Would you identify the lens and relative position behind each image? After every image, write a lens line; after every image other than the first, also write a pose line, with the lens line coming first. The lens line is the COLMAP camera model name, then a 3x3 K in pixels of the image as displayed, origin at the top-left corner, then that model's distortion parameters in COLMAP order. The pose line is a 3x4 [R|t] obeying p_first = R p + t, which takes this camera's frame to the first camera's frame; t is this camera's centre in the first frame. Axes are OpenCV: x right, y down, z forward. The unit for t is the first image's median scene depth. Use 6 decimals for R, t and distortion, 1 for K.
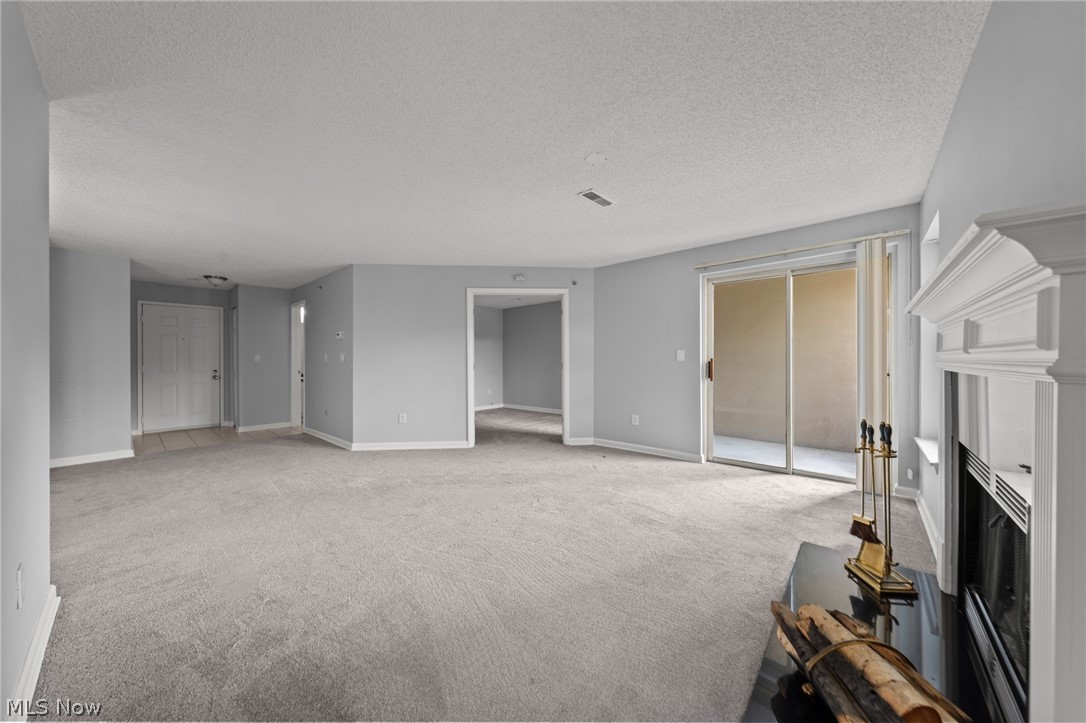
lens RADIAL K [[370.5, 0, 539.0], [0, 370.5, 358.5], [0, 0, 1]] dist [-0.002254, 0.000886]
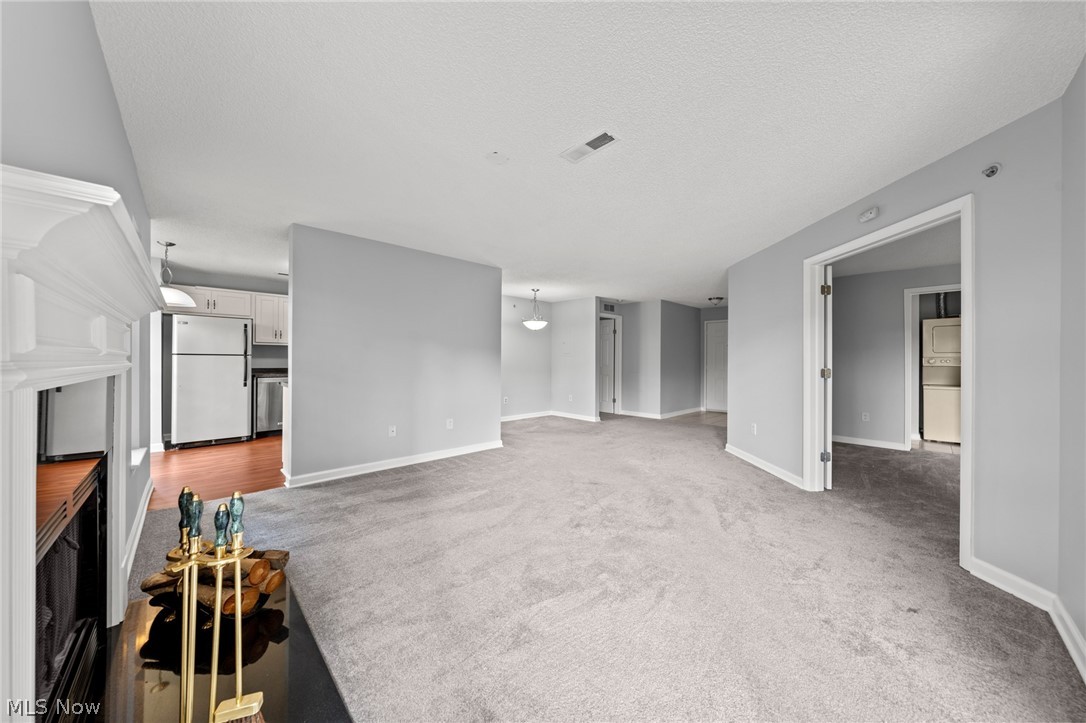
lens RADIAL K [[370.5, 0, 552.4], [0, 370.5, 363.5], [0, 0, 1]] dist [-0.002254, 0.000886]
pose [[-0.072598, 0.010528, -0.997306, 0.627624], [-0.003841, 0.999934, 0.010835, 0.002019], [0.997354, 0.004618, -0.072553, 0.692154]]
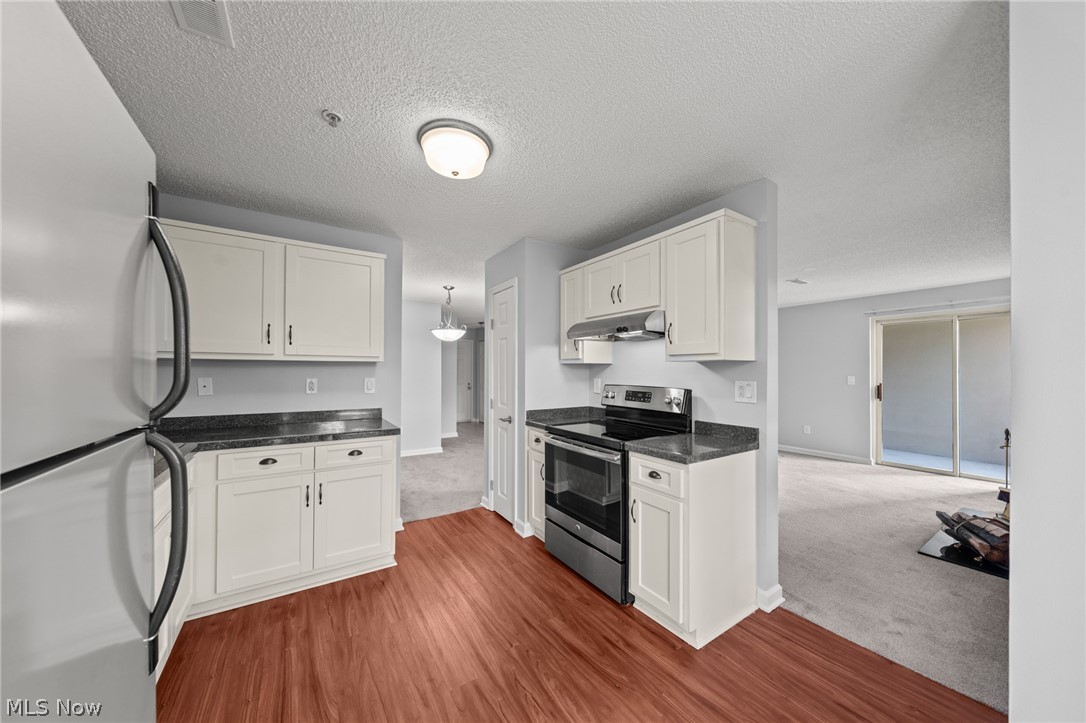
lens RADIAL K [[370.5, 0, 545.8], [0, 370.5, 365.7], [0, 0, 1]] dist [-0.002254, 0.000886]
pose [[0.966445, 0.005503, -0.256814, -0.321277], [-0.008863, 0.999890, -0.011927, -0.035207], [0.256720, 0.013803, 0.966387, -0.529134]]
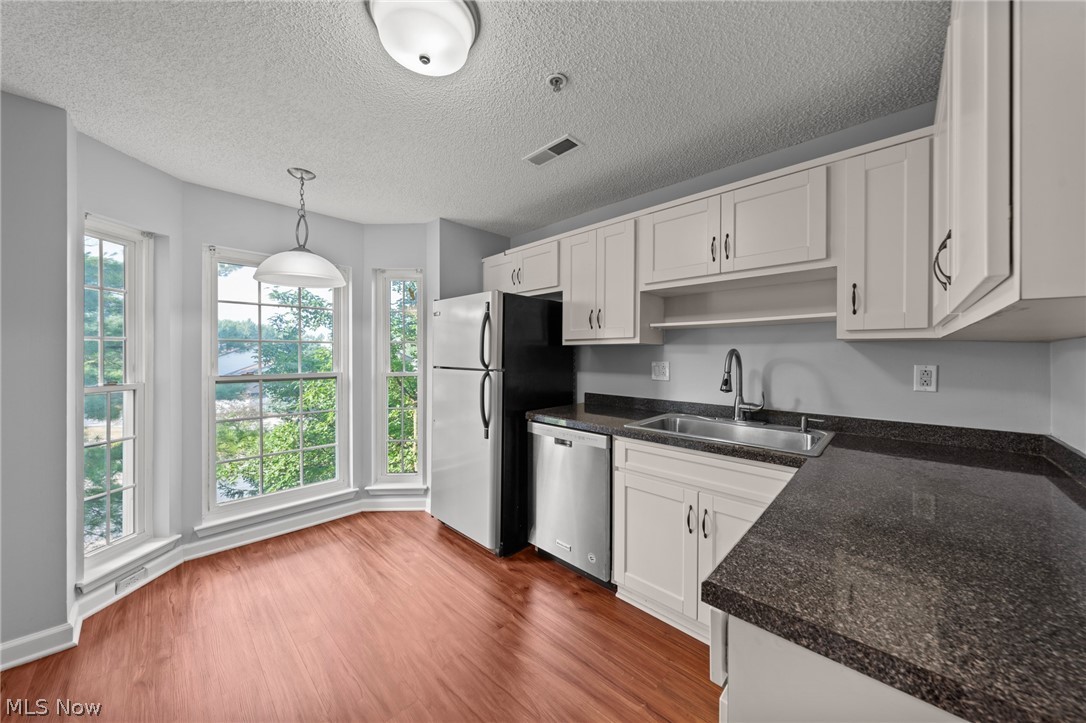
lens RADIAL K [[370.5, 0, 545.1], [0, 370.5, 357.1], [0, 0, 1]] dist [-0.002254, 0.000886]
pose [[-0.999165, 0.002143, 0.040812, -0.638101], [0.002434, 0.999972, 0.007100, -0.032722], [-0.040795, 0.007194, -0.999142, 0.142471]]
